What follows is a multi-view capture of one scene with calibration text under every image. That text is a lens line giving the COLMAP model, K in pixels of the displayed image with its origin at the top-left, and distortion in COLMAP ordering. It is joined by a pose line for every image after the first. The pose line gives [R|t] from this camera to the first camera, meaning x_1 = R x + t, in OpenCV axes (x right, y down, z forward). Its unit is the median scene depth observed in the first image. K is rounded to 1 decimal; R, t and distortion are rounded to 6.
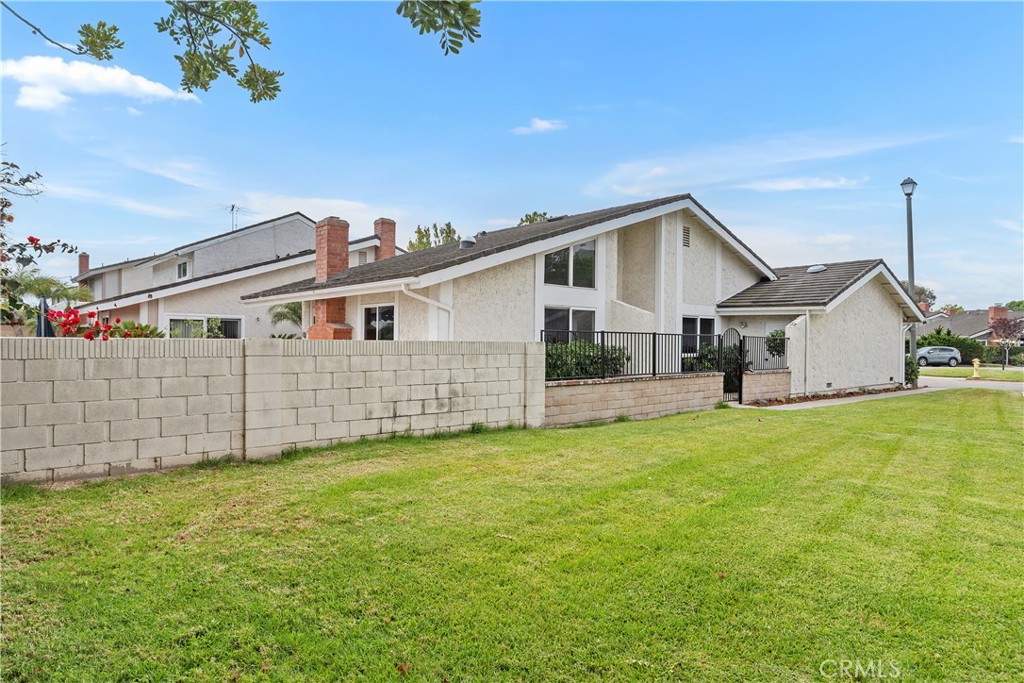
lens RADIAL K [[637.7, 0, 516.6], [0, 637.7, 341.8], [0, 0, 1]] dist [-0.001650, -0.000931]
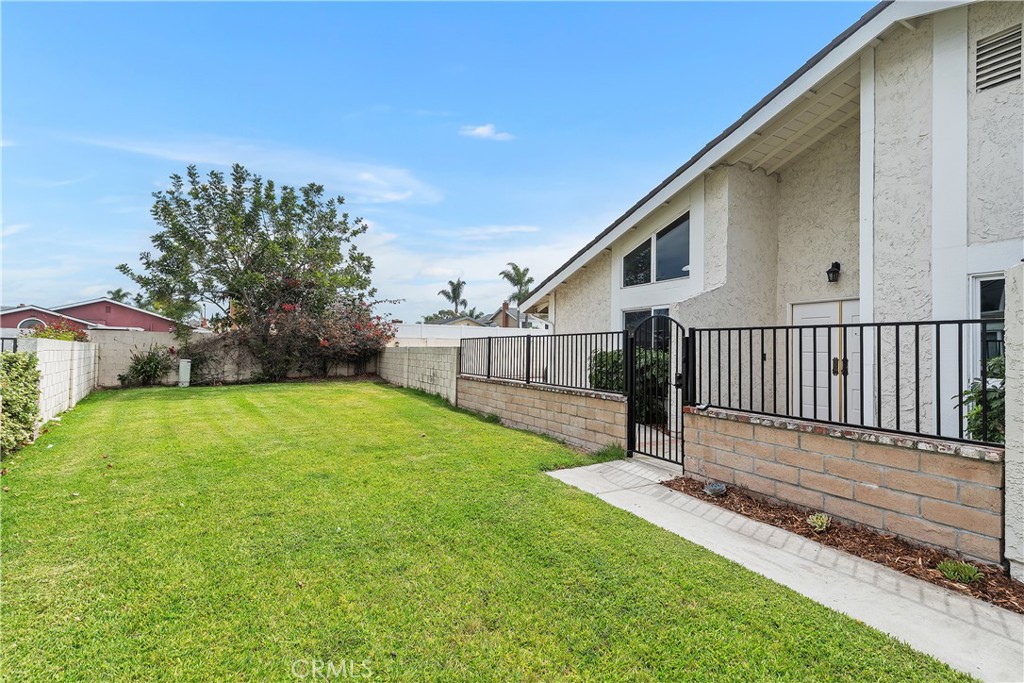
lens RADIAL K [[469.3, 0, 509.2], [0, 469.3, 344.2], [0, 0, 1]] dist [-0.000281, 0.000771]
pose [[-0.243614, -0.022459, -0.969612, 0.572479], [-0.015172, 0.999698, -0.019344, 0.007747], [0.969754, 0.009999, -0.243881, 0.754060]]
